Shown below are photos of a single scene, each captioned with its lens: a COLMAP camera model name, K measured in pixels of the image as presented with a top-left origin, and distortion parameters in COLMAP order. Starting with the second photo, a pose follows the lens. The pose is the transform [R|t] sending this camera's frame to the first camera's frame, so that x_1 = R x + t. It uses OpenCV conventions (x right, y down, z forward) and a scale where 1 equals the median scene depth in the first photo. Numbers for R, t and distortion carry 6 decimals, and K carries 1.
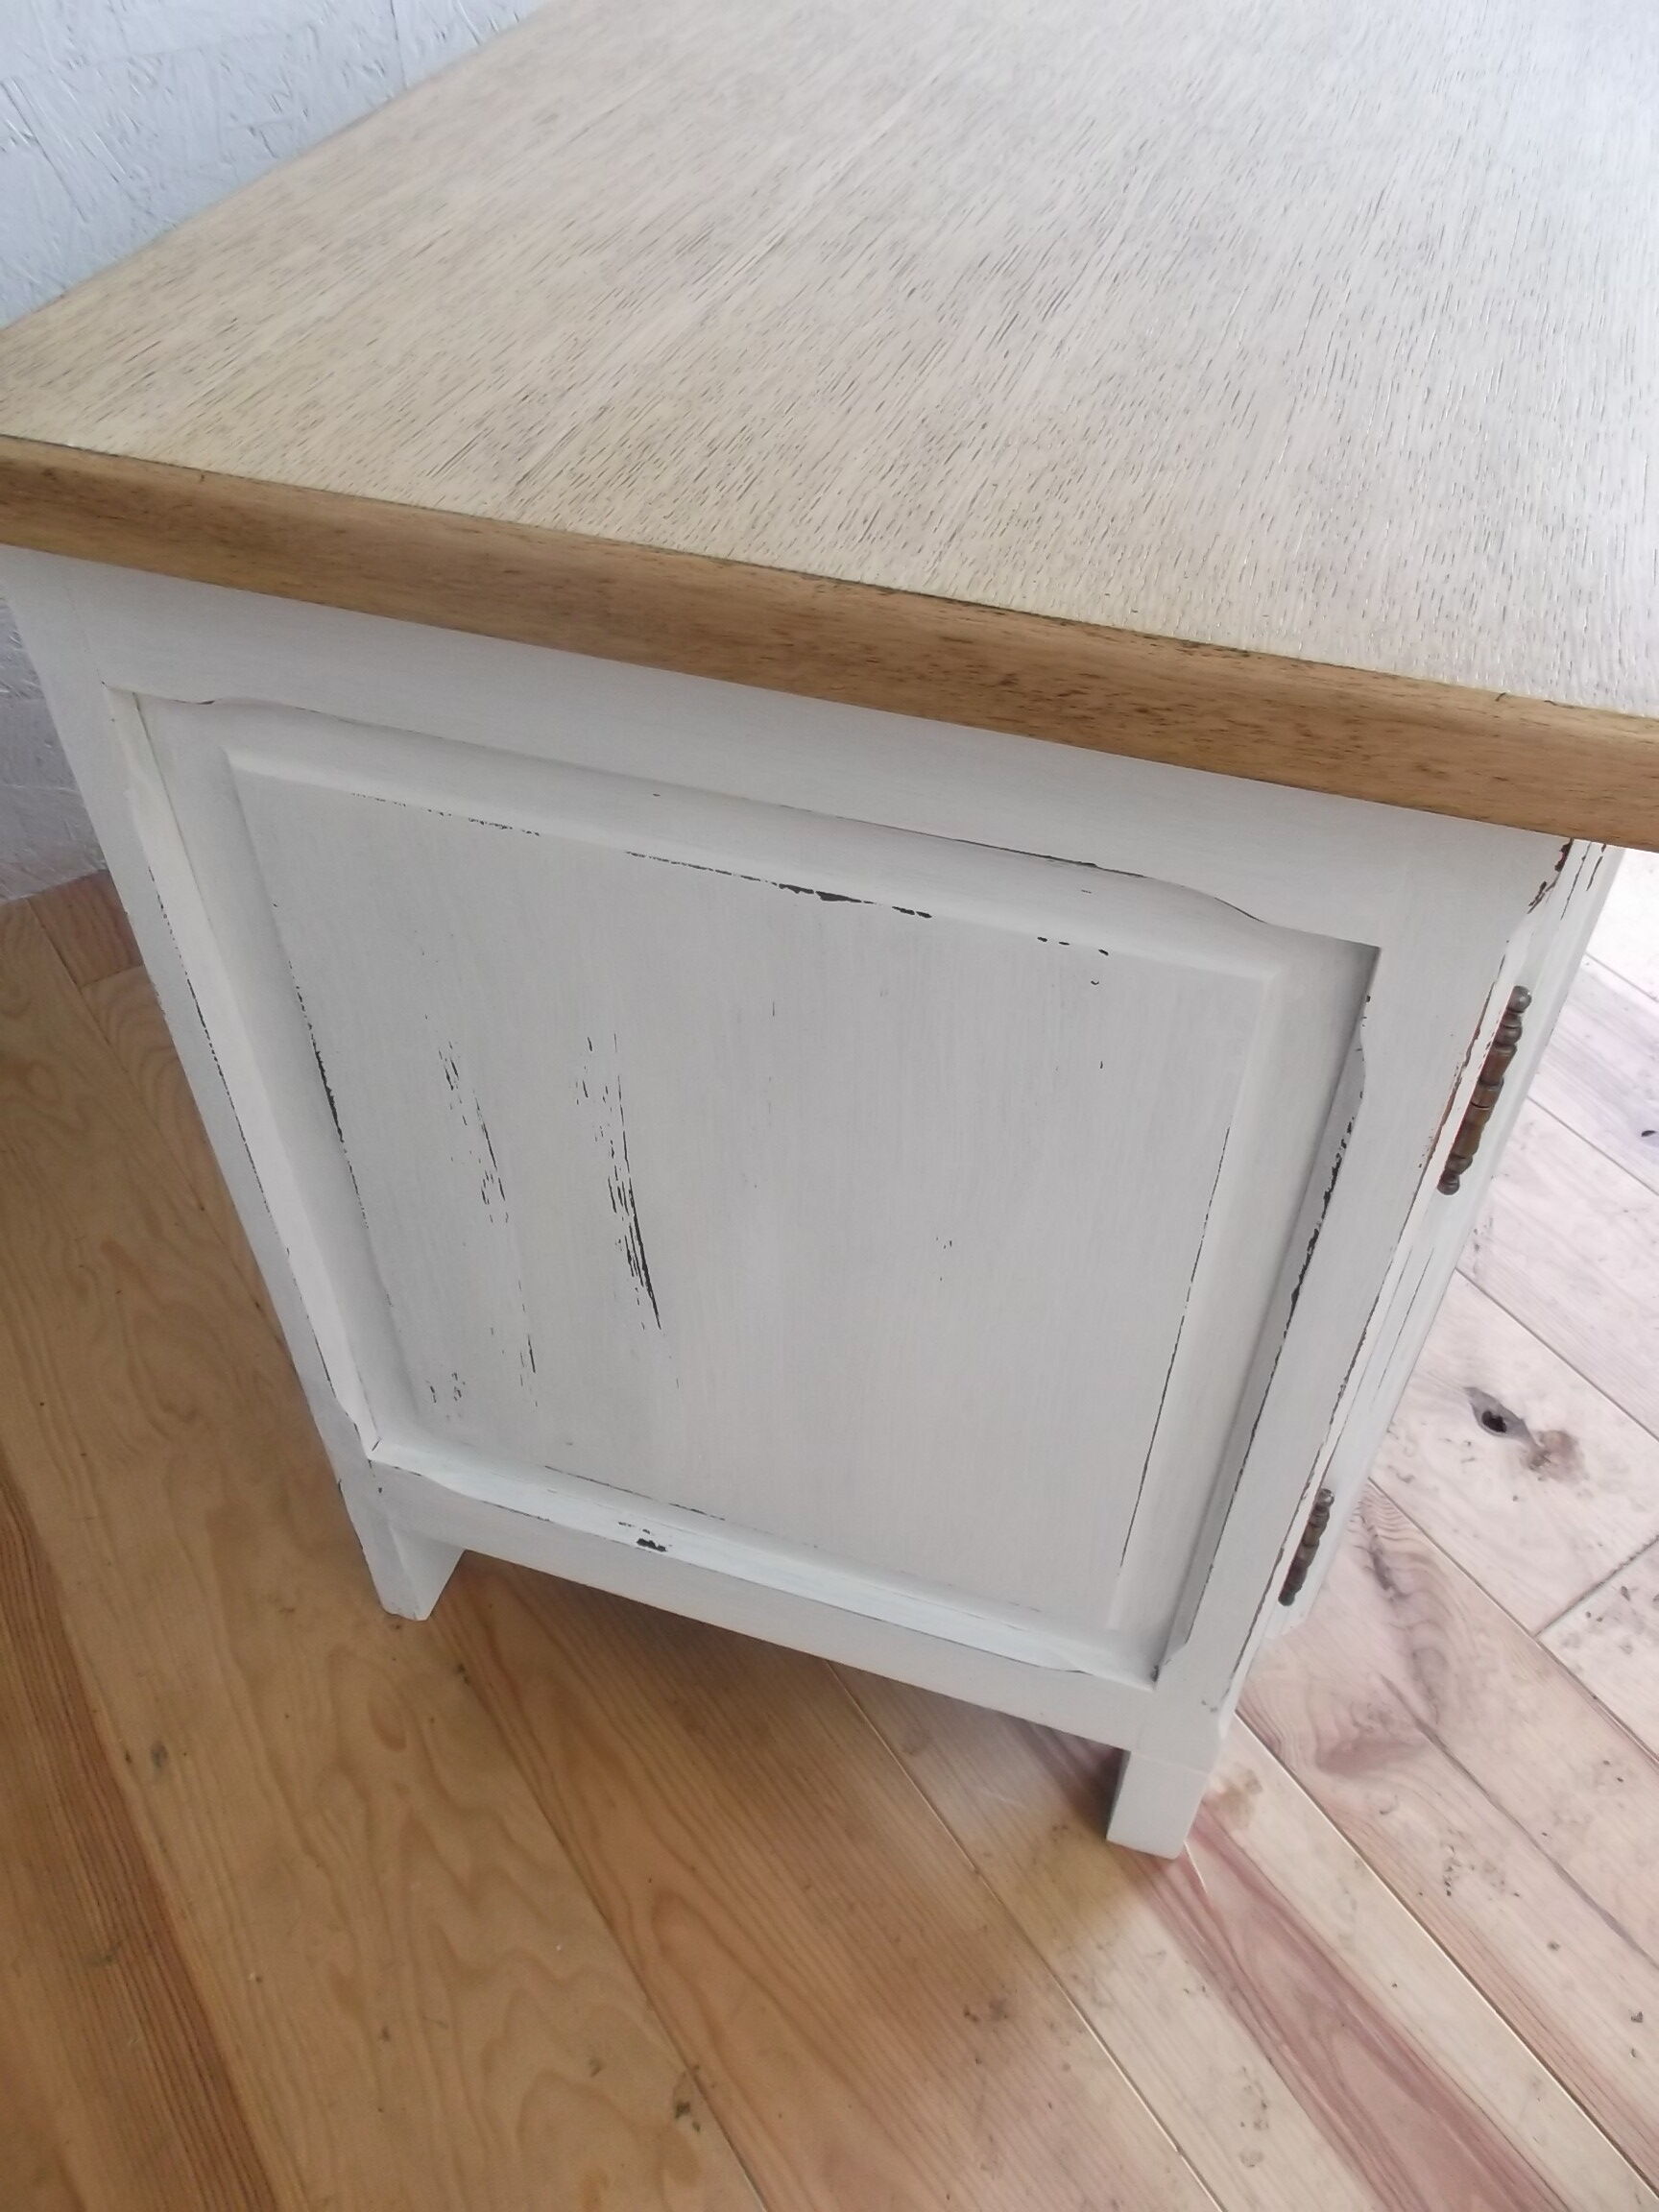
lens RADIAL K [[1689.9, 0, 831.0], [0, 1689.9, 1108.7], [0, 0, 1]] dist [-0.028549, 0.012369]
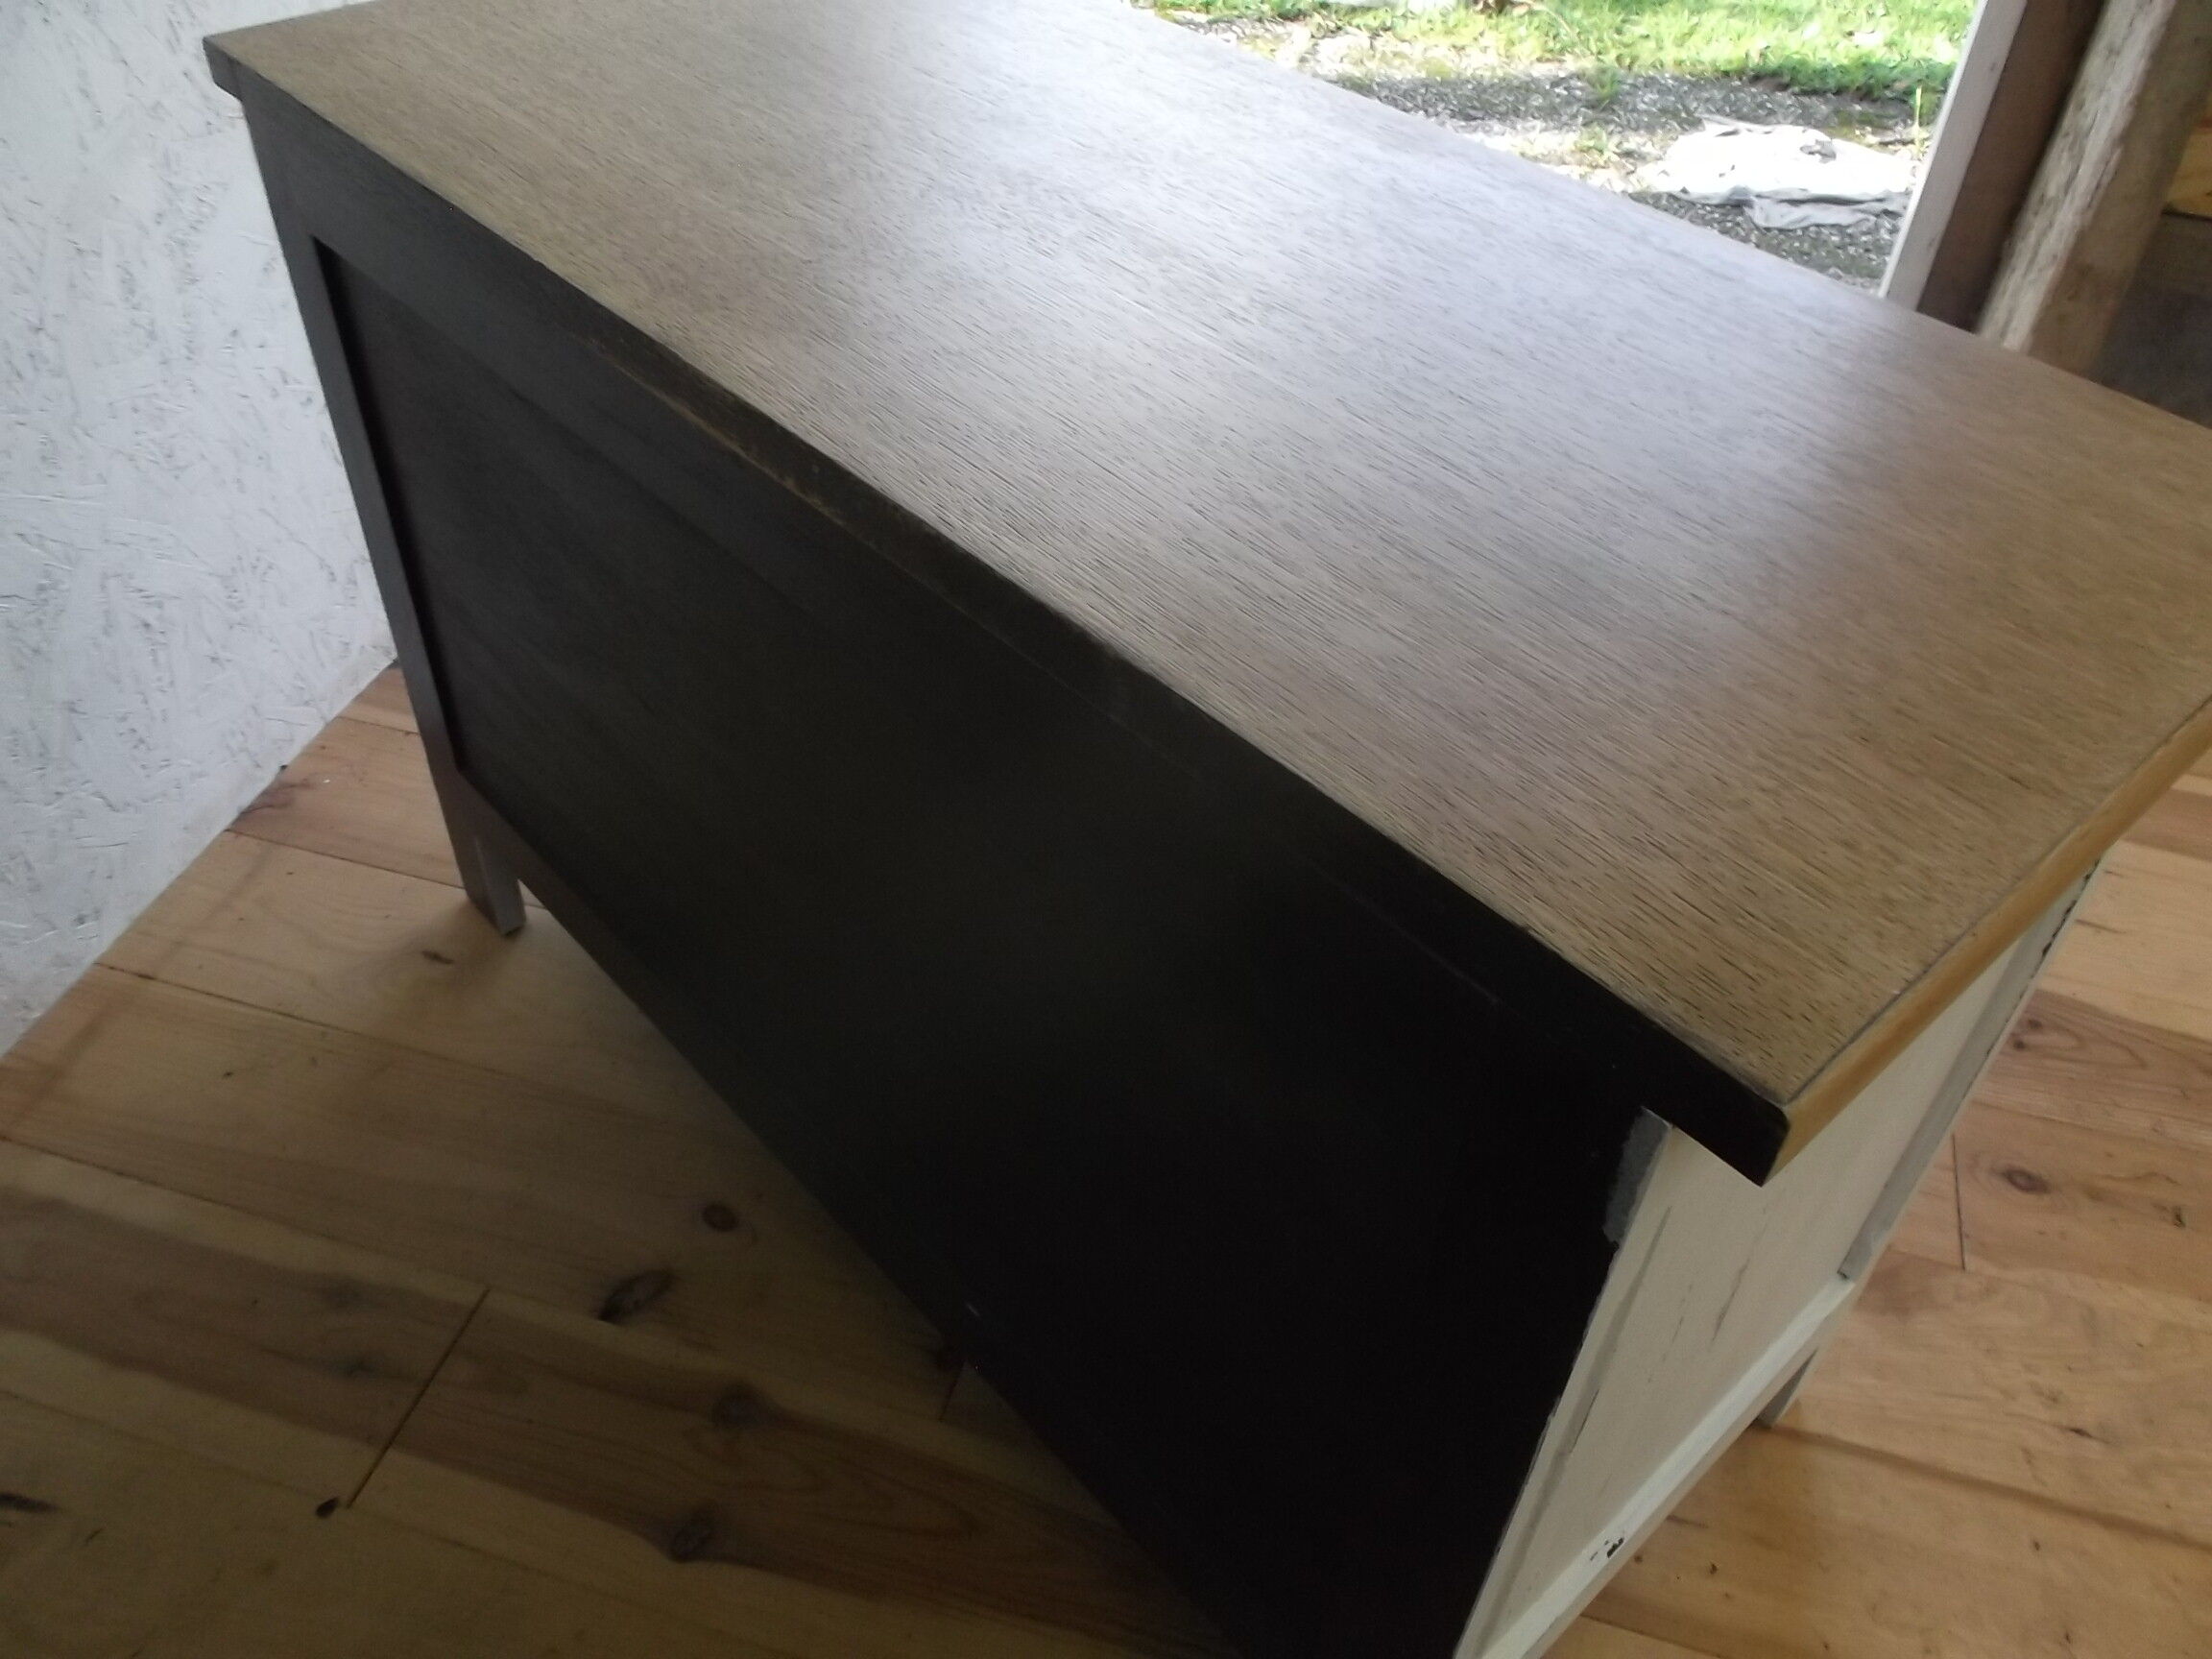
lens RADIAL K [[1689.9, 0, 1104.4], [0, 1689.9, 828.6], [0, 0, 1]] dist [-0.028549, 0.012369]
pose [[0.513106, -0.560614, 0.649950, -1.220064], [0.589042, 0.780762, 0.208424, -0.900906], [-0.624301, 0.275904, 0.730838, 0.446861]]
